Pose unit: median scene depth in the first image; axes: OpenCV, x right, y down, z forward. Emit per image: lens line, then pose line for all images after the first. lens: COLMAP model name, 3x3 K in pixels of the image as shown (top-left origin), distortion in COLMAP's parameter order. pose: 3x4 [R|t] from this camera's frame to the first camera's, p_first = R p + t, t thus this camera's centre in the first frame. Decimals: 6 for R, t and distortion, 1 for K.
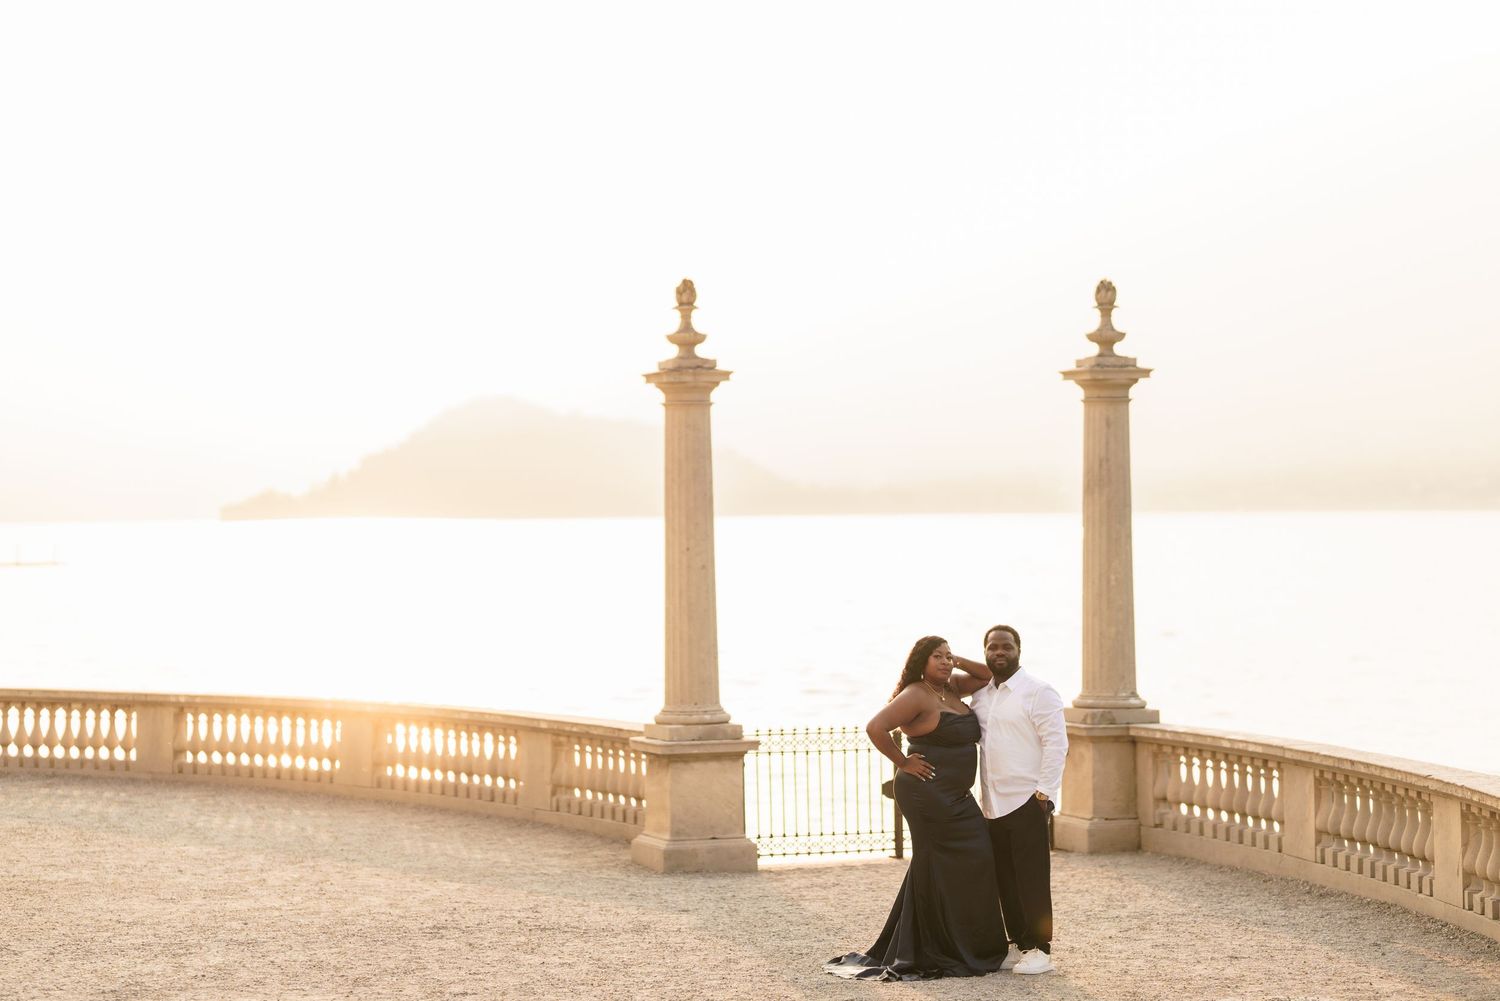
lens RADIAL K [[3744.4, 0, 731.7], [0, 3744.4, 502.5], [0, 0, 1]] dist [0.656373, 1.277026]
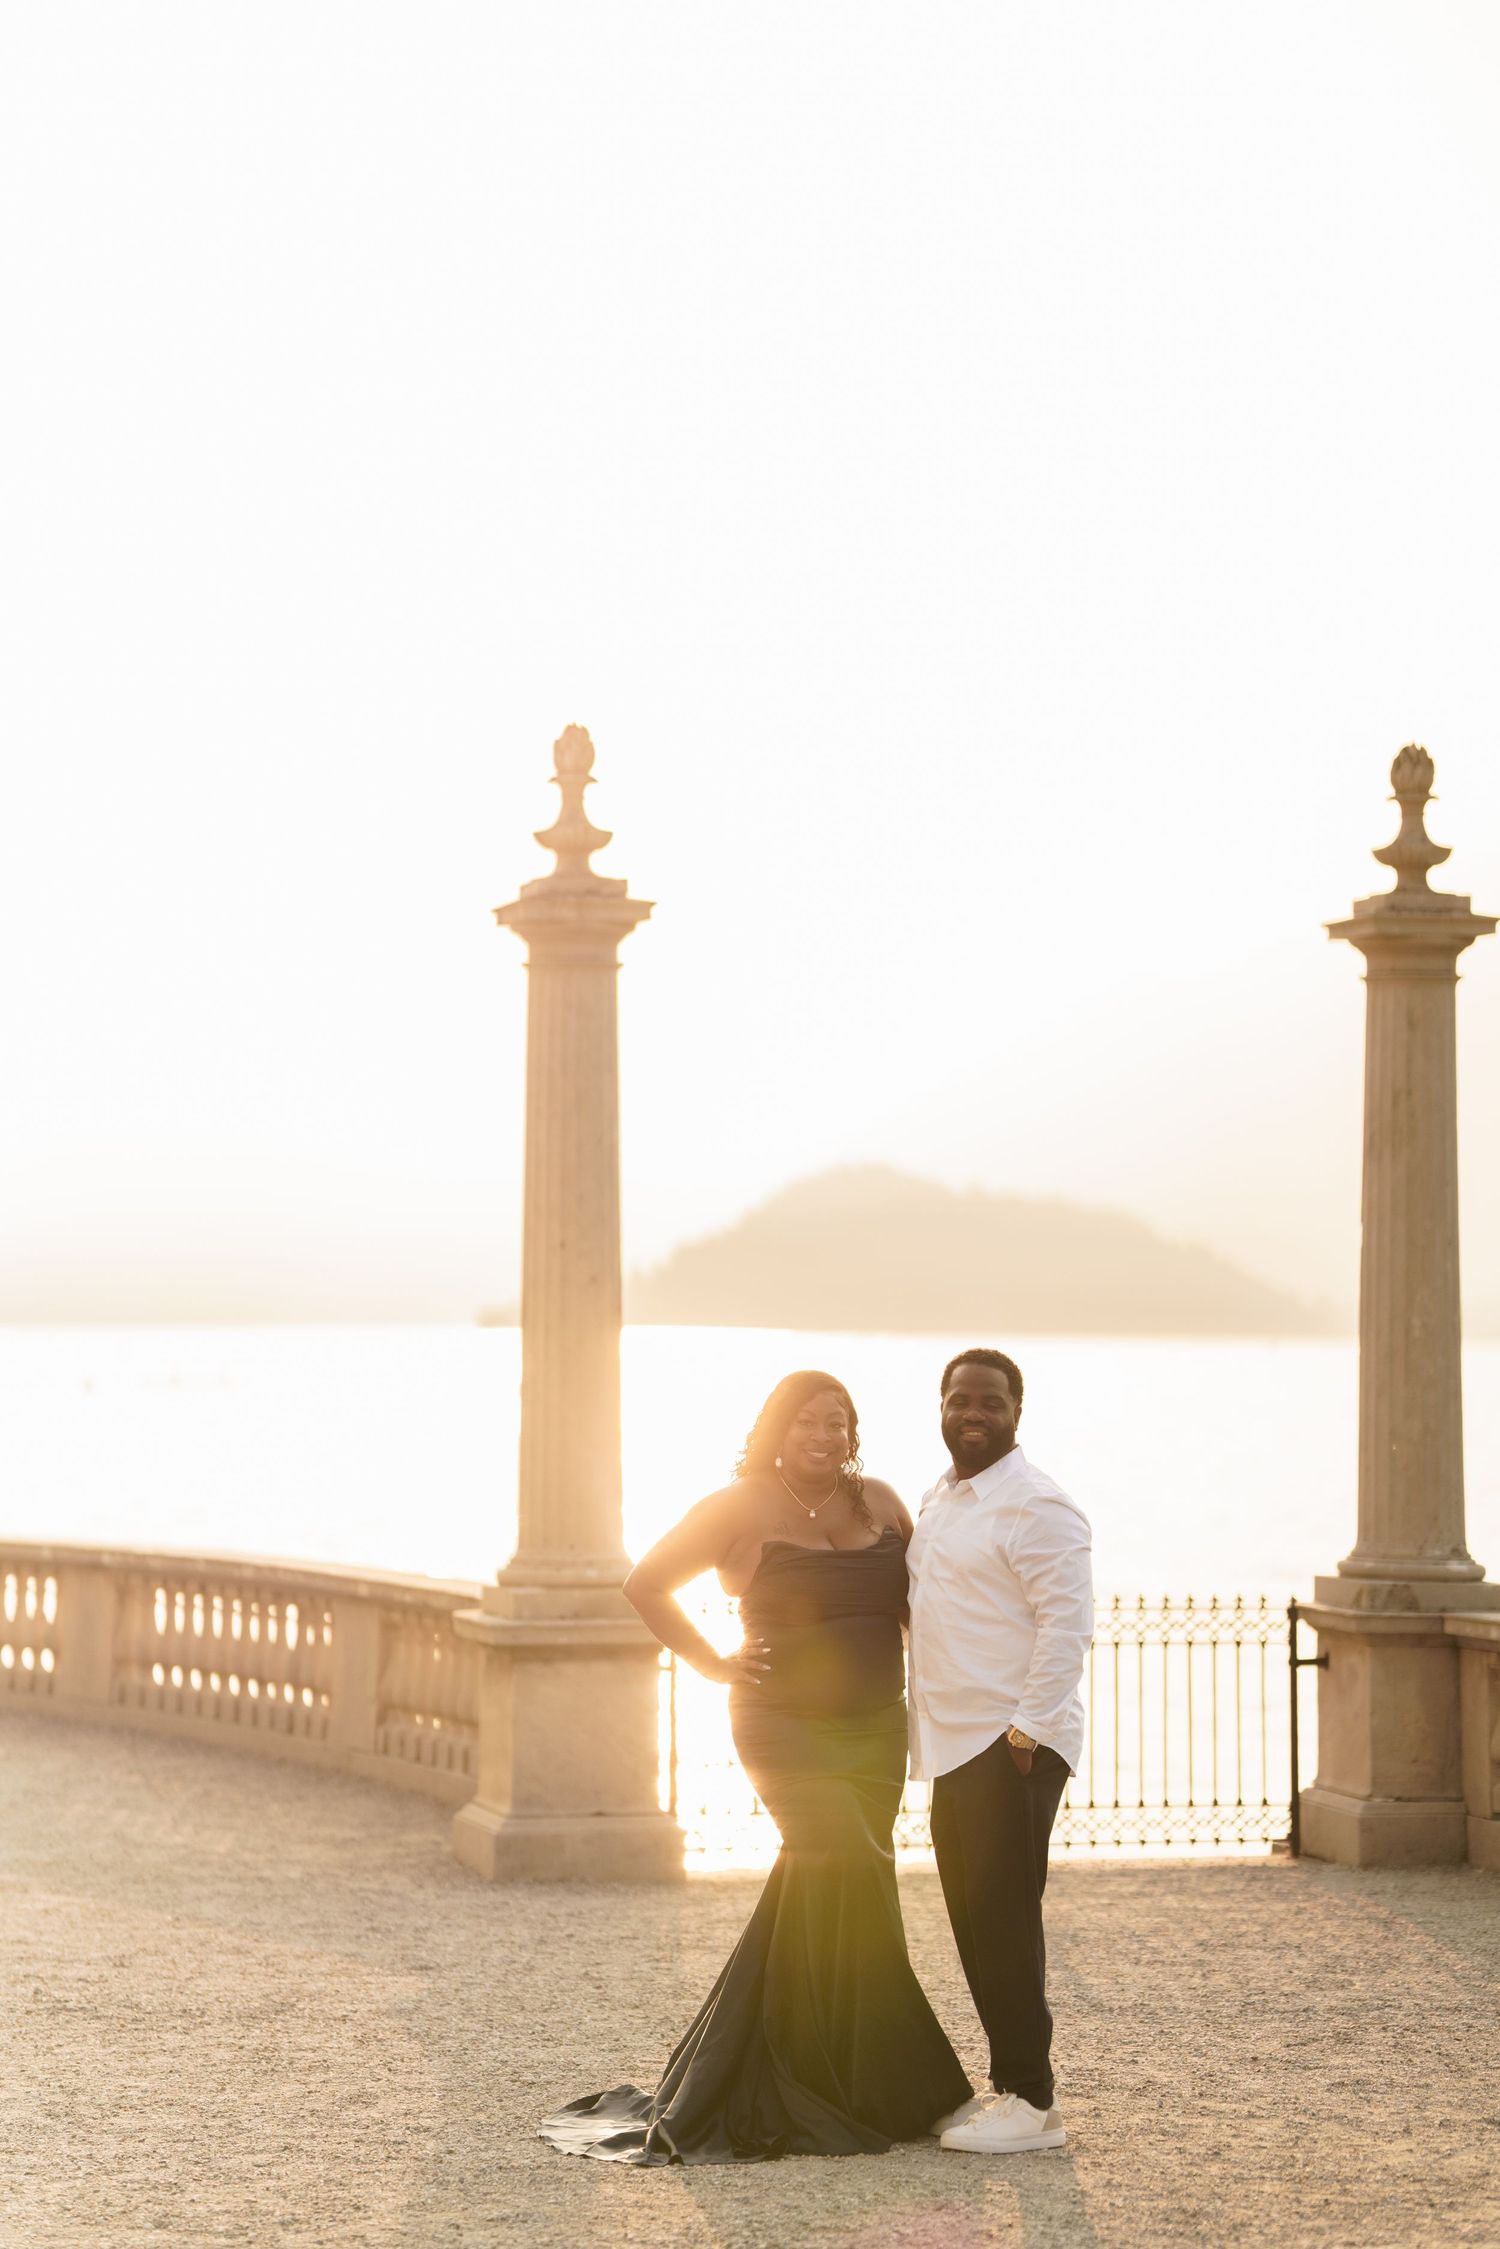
lens RADIAL K [[5587.2, 0, 662.3], [0, 5587.2, 1098.2], [0, 0, 1]] dist [0.654636, 1.507158]
pose [[0.996341, 0.013796, -0.084350, 0.065706], [-0.016737, 0.999273, -0.034263, 0.018182], [0.083816, 0.035549, 0.995847, 0.232919]]
